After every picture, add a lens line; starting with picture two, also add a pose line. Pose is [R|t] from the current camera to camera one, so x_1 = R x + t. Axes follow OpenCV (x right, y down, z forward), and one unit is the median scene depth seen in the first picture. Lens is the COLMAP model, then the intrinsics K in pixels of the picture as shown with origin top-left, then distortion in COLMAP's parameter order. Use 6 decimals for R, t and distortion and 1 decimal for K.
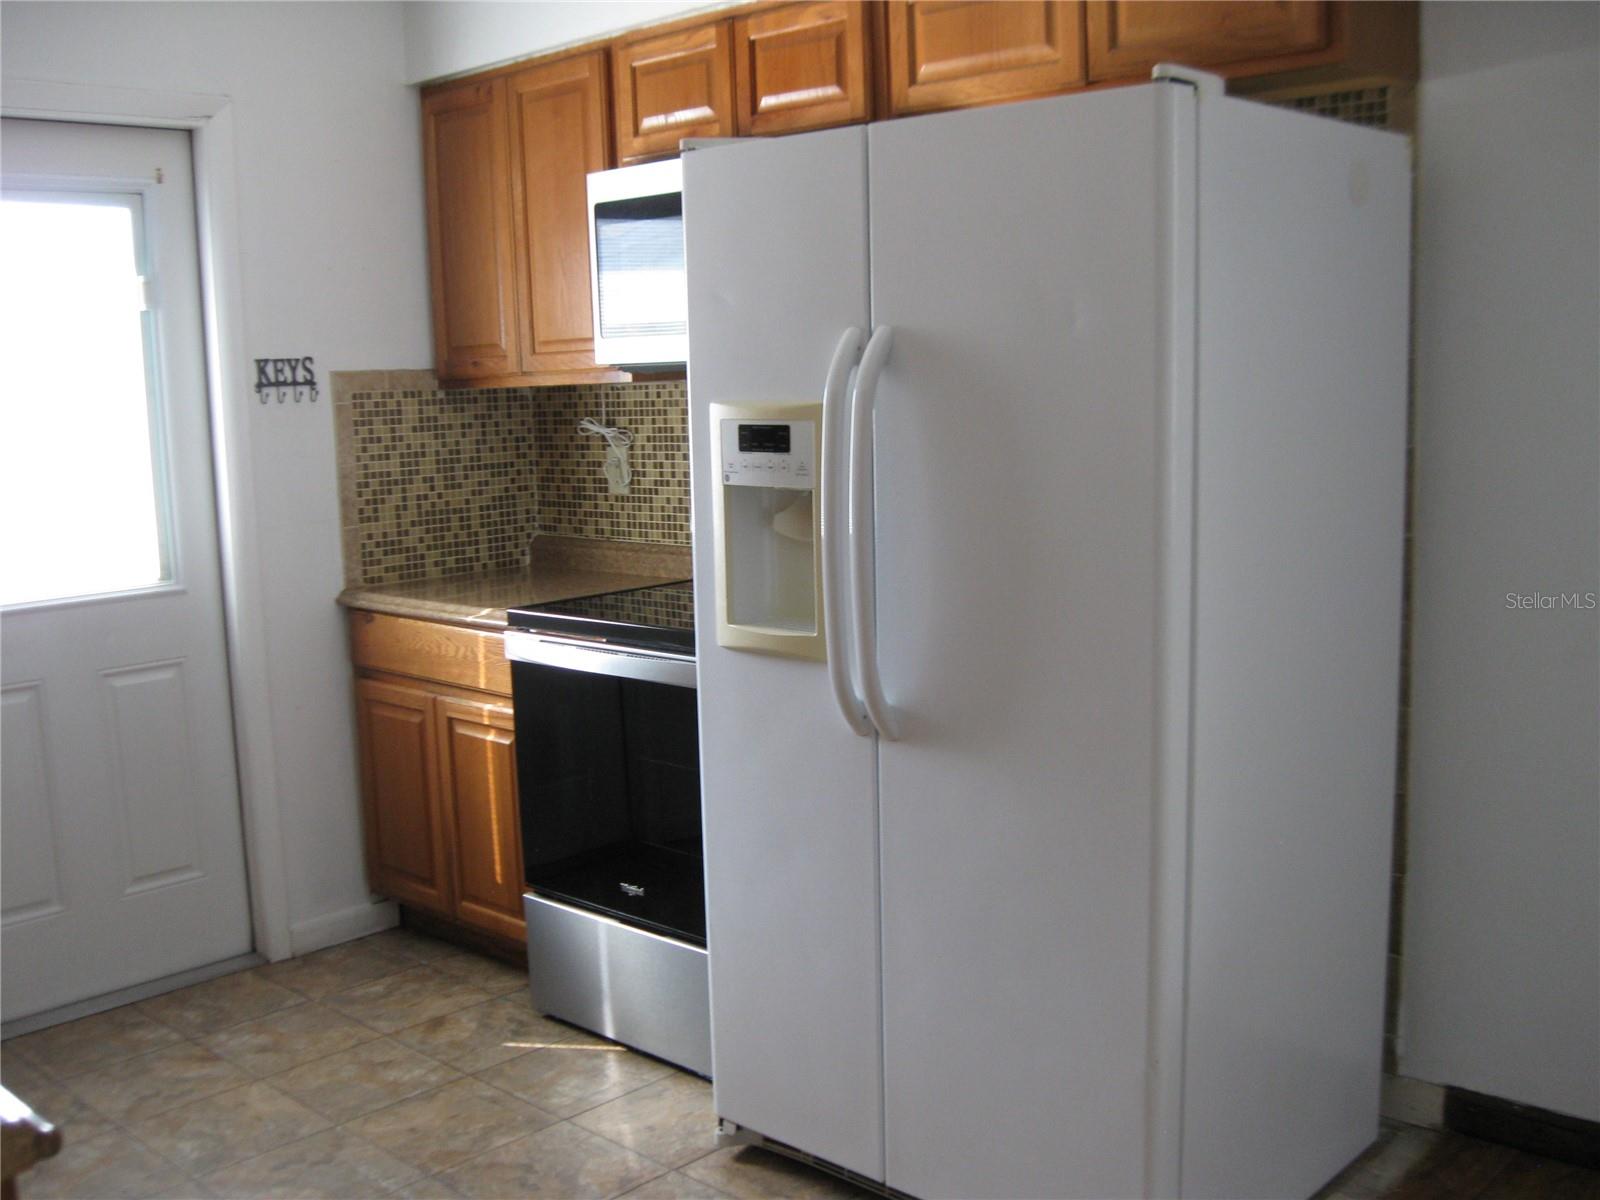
lens RADIAL K [[1653.2, 0, 799.2], [0, 1653.2, 645.3], [0, 0, 1]] dist [-0.116162, 0.007124]
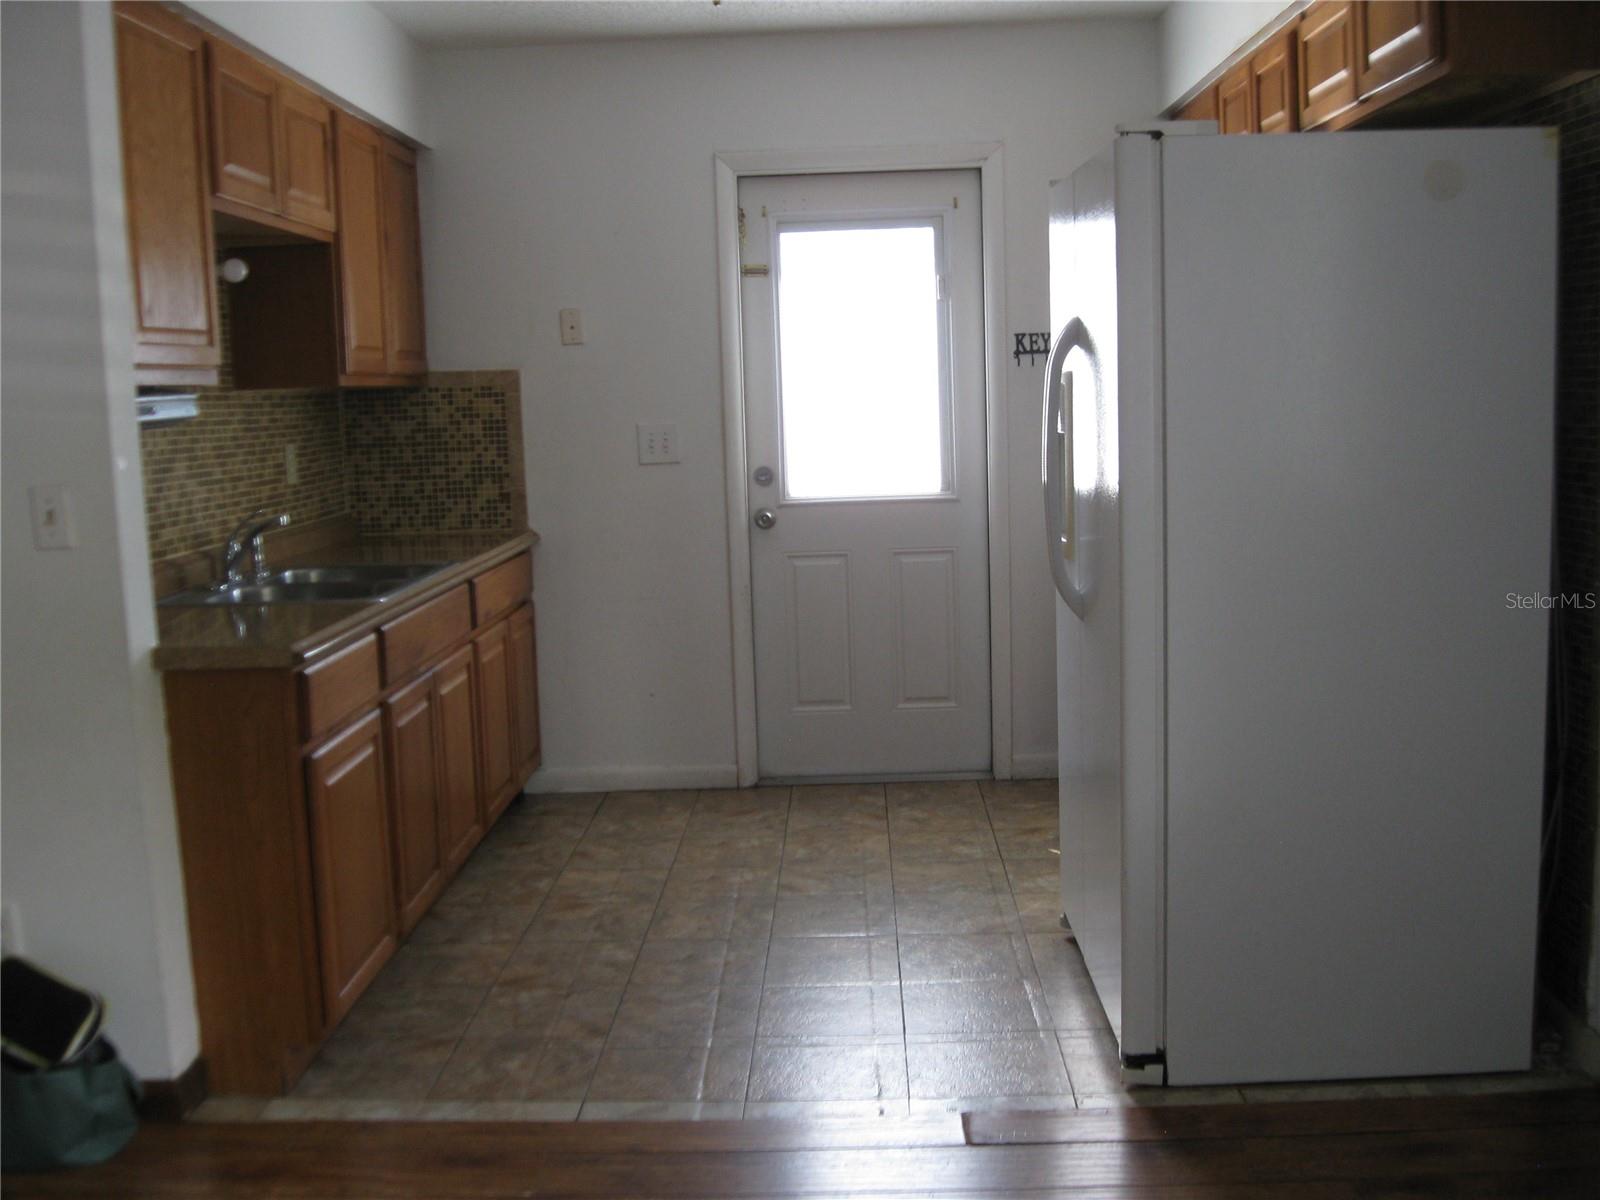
lens RADIAL K [[1665.8, 0, 766.4], [0, 1665.8, 630.7], [0, 0, 1]] dist [-0.113070, 0.031137]
pose [[0.651758, 0.116351, -0.749449, 0.584722], [-0.105931, 0.992442, 0.061953, 0.006949], [0.750993, 0.039011, 0.659157, -0.058796]]
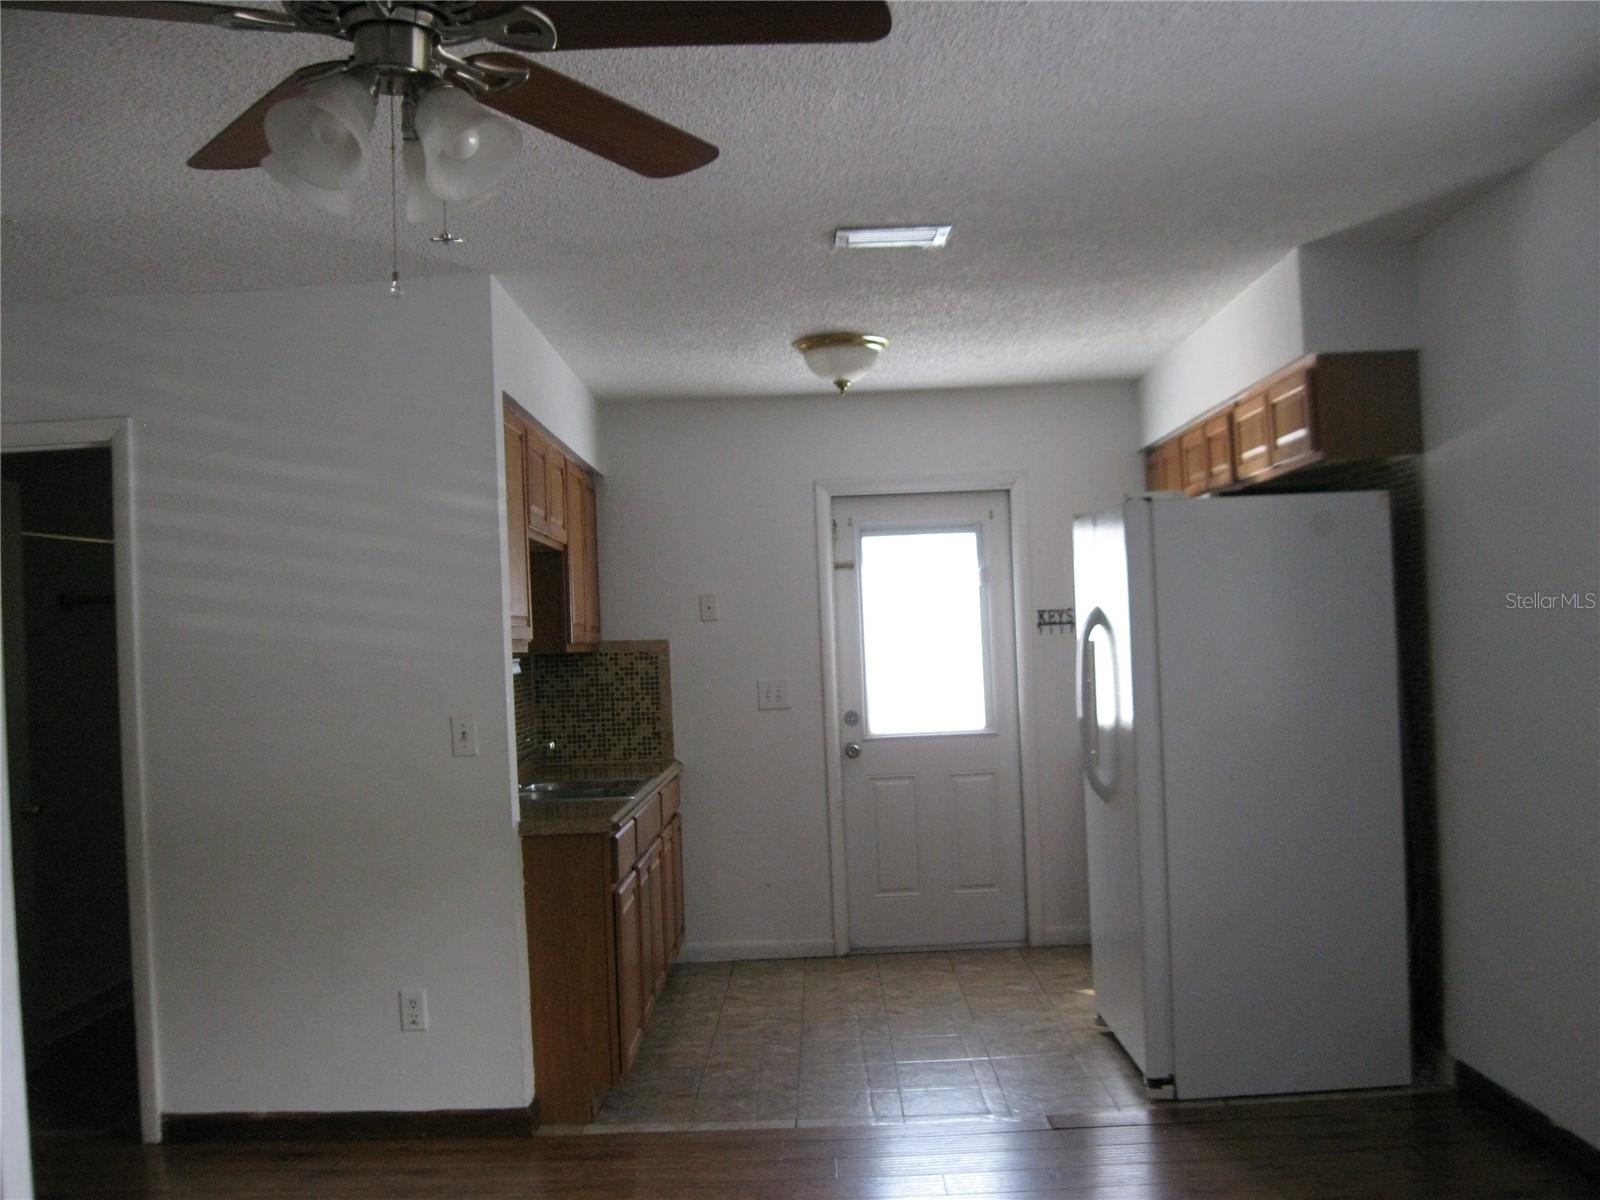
lens RADIAL K [[1653.2, 0, 799.2], [0, 1653.2, 645.3], [0, 0, 1]] dist [-0.116162, 0.007124]
pose [[0.677683, 0.000853, -0.735354, 0.836740], [-0.095829, 0.991574, -0.087163, 0.050819], [0.729084, 0.129537, 0.672055, -0.436172]]
